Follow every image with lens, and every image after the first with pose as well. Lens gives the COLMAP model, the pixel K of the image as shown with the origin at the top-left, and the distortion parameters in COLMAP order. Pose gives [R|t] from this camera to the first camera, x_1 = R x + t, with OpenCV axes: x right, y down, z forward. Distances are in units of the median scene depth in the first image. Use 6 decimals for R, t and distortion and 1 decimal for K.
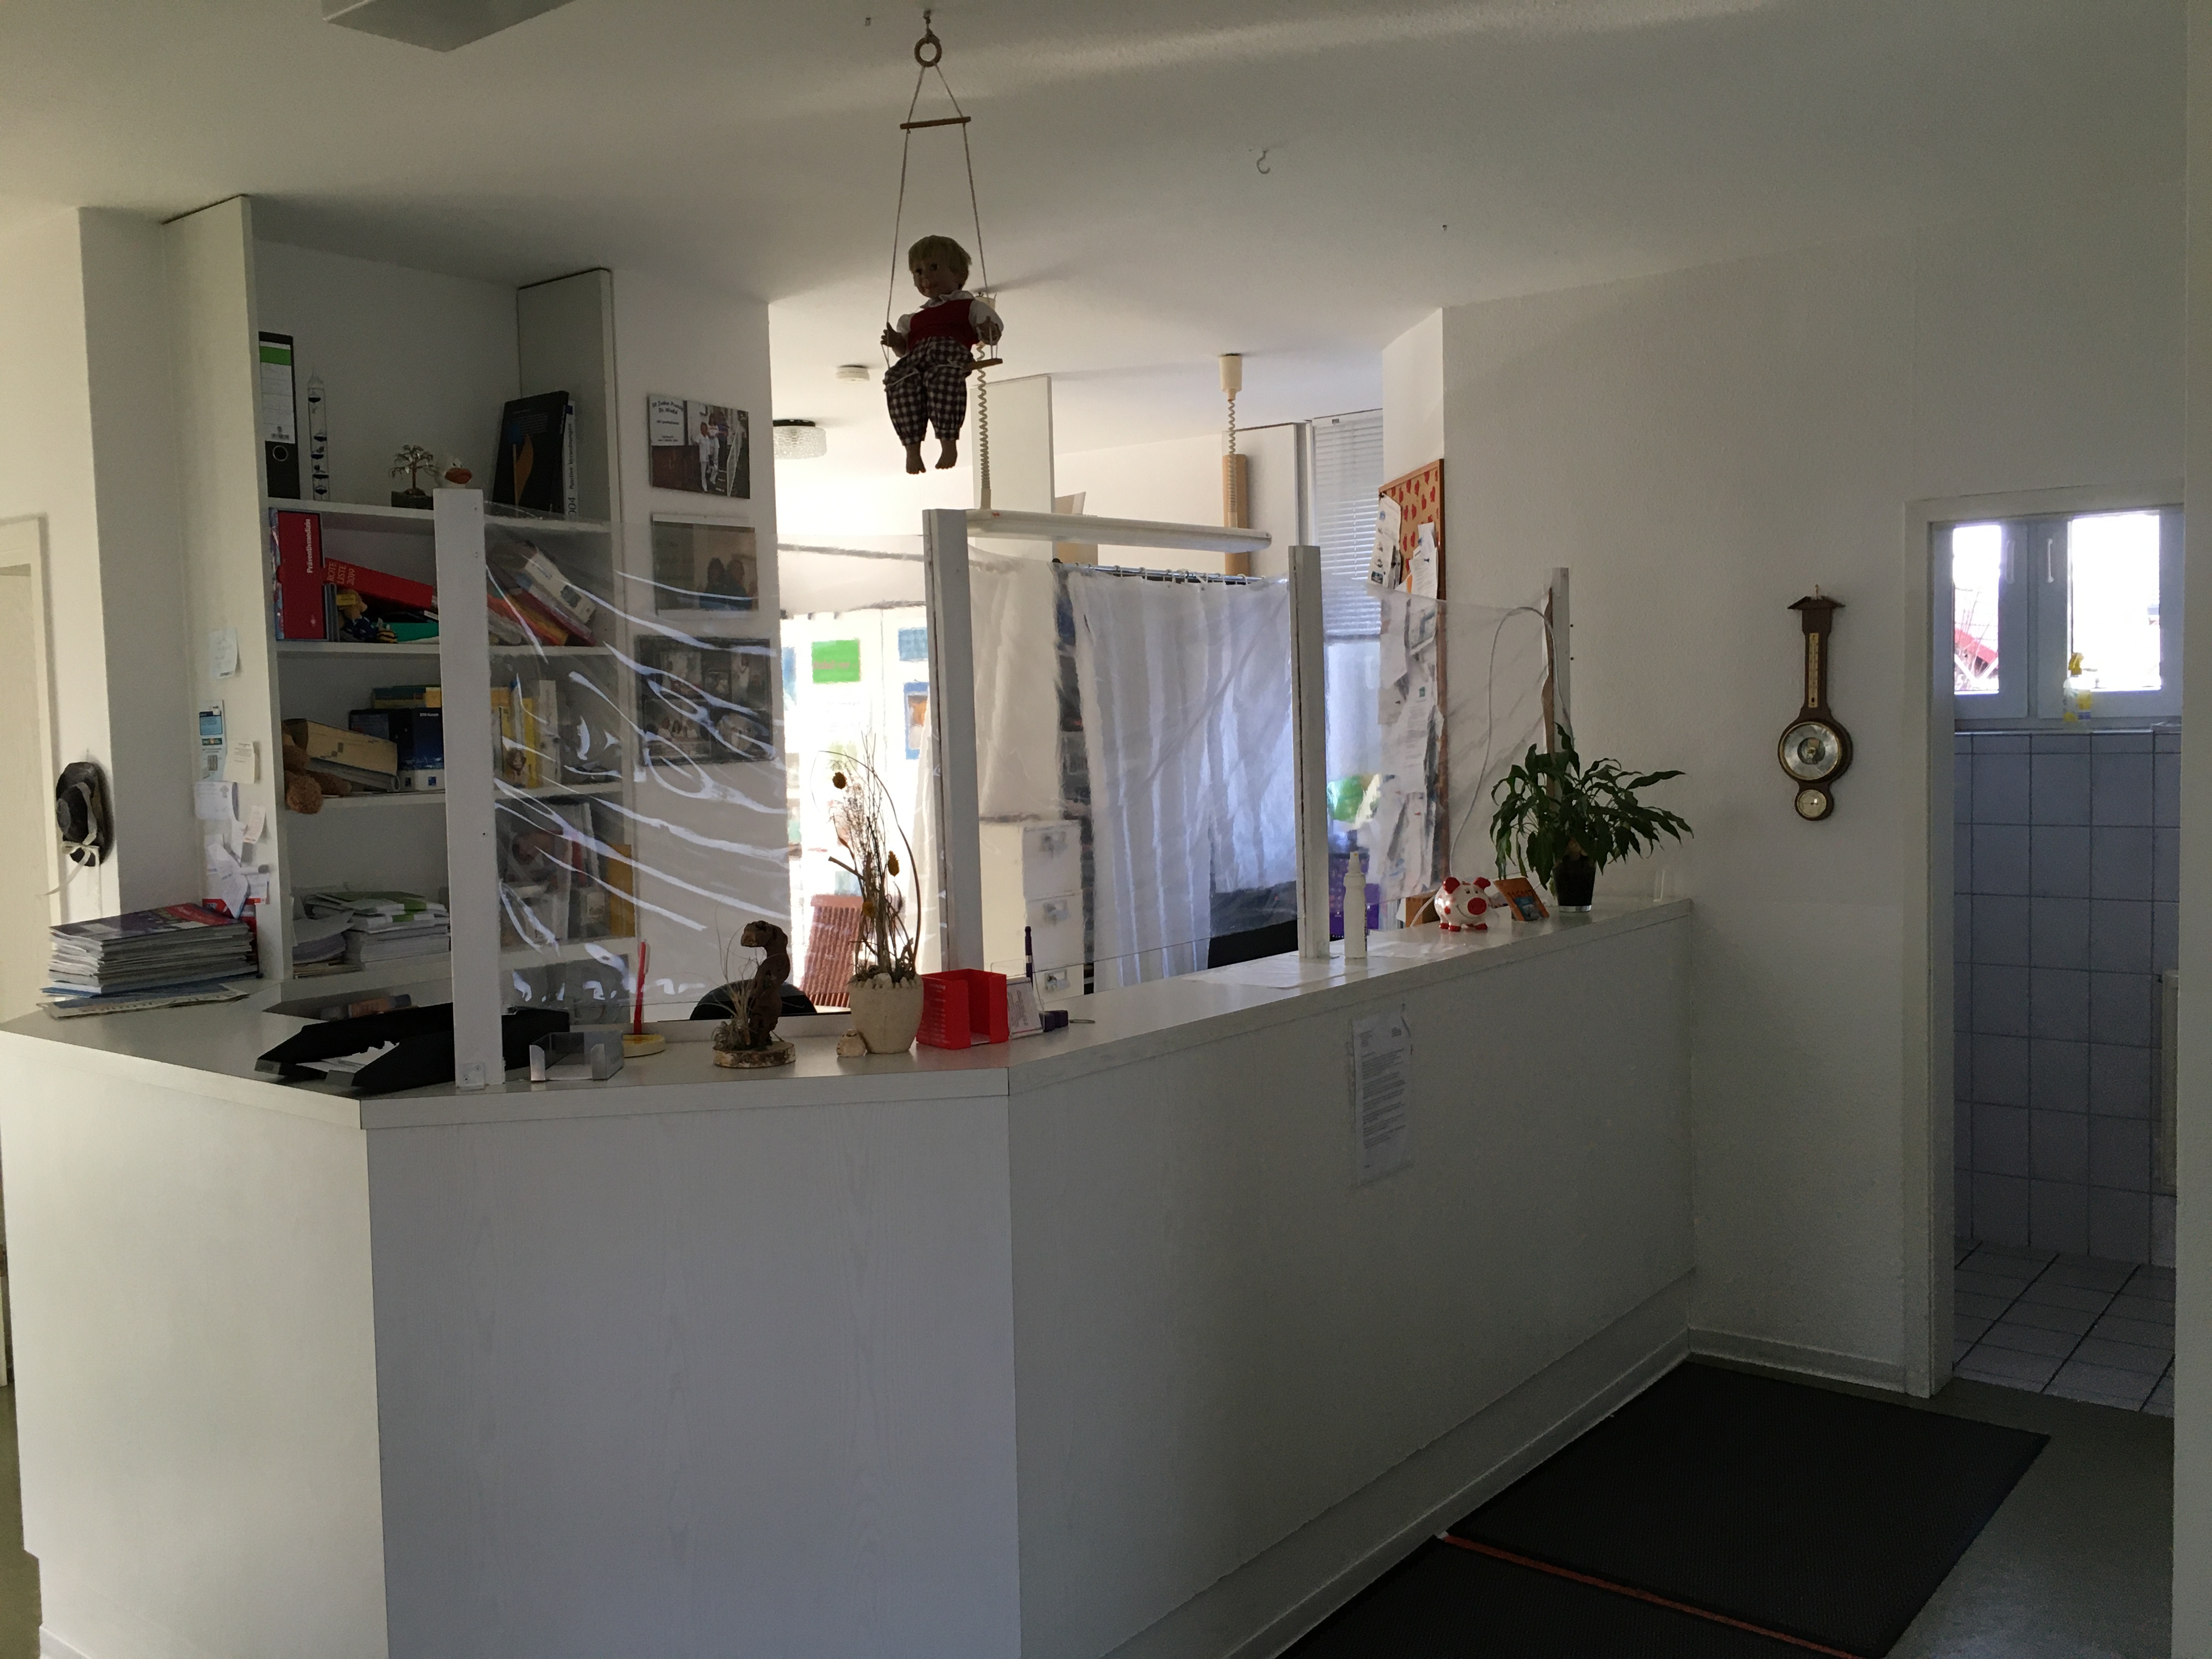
lens RADIAL K [[1927.5, 0, 1106.0], [0, 1927.5, 829.5], [0, 0, 1]] dist [0.001482, 0.001738]
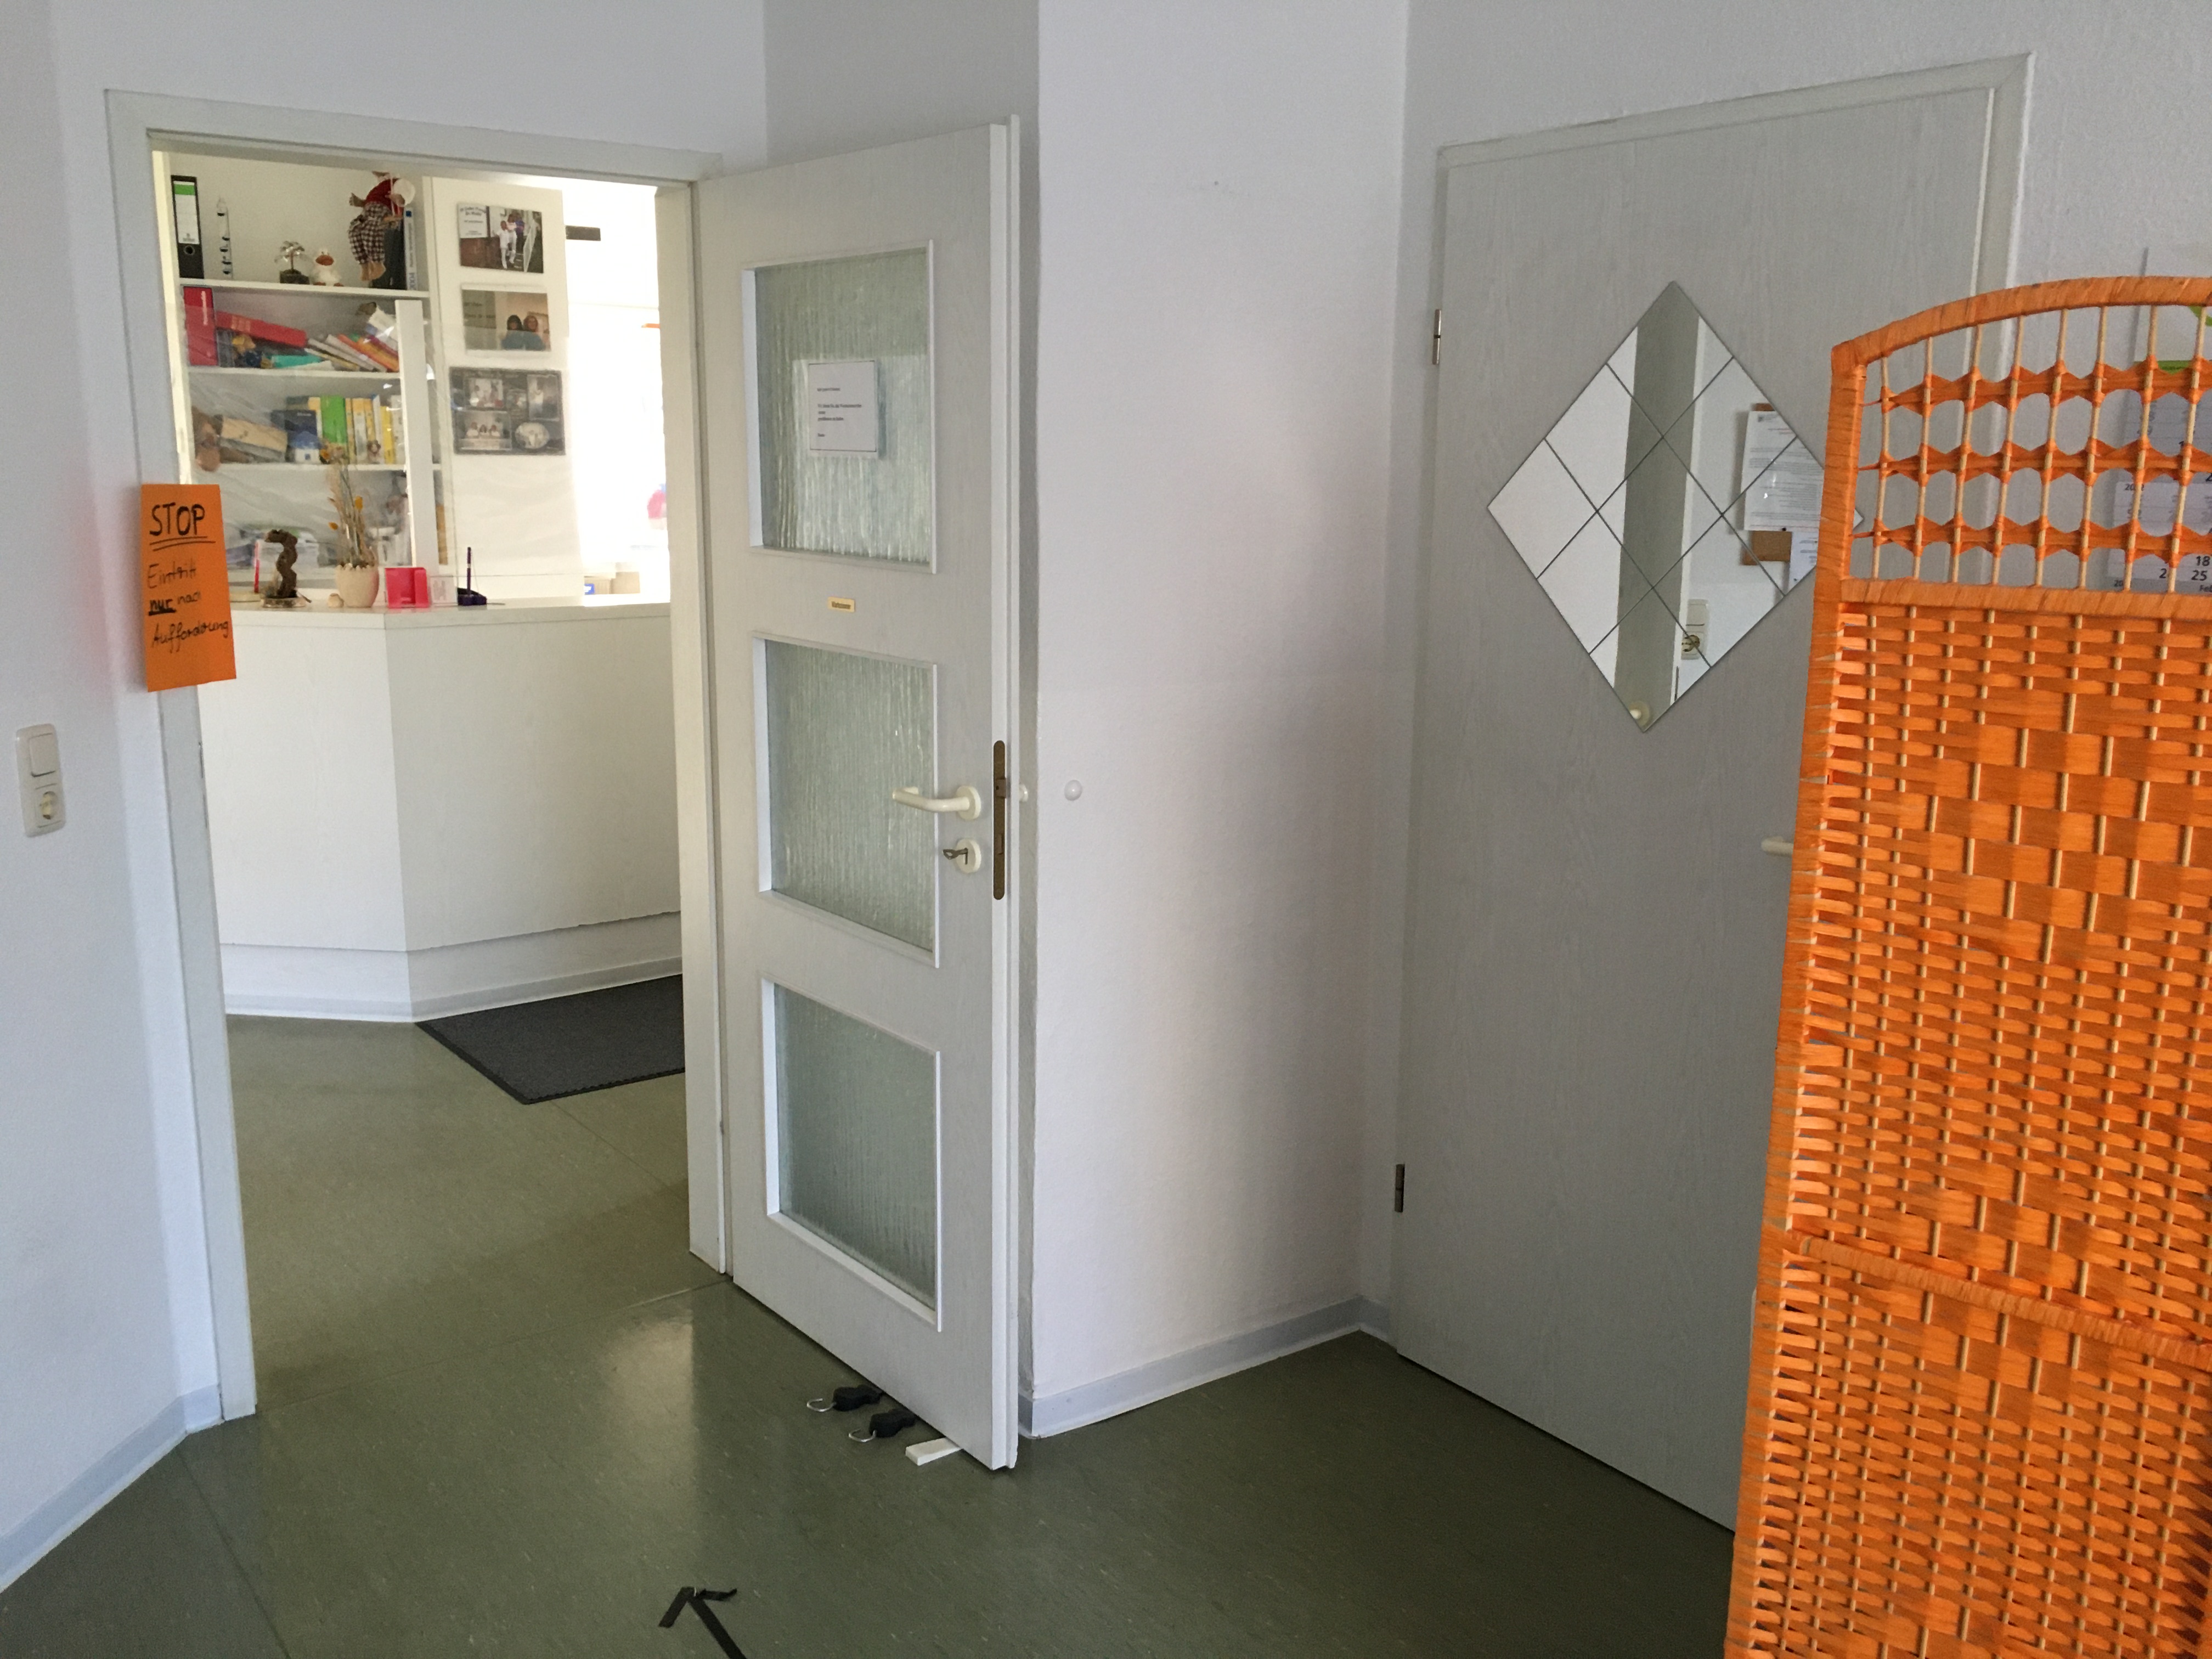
lens RADIAL K [[1881.9, 0, 1106.0], [0, 1881.9, 829.5], [0, 0, 1]] dist [-0.007601, -0.007108]
pose [[0.968139, 0.079891, -0.237327, 0.652131], [-0.044904, 0.987767, 0.149334, 0.017059], [0.246354, -0.133919, 0.959883, -0.359627]]
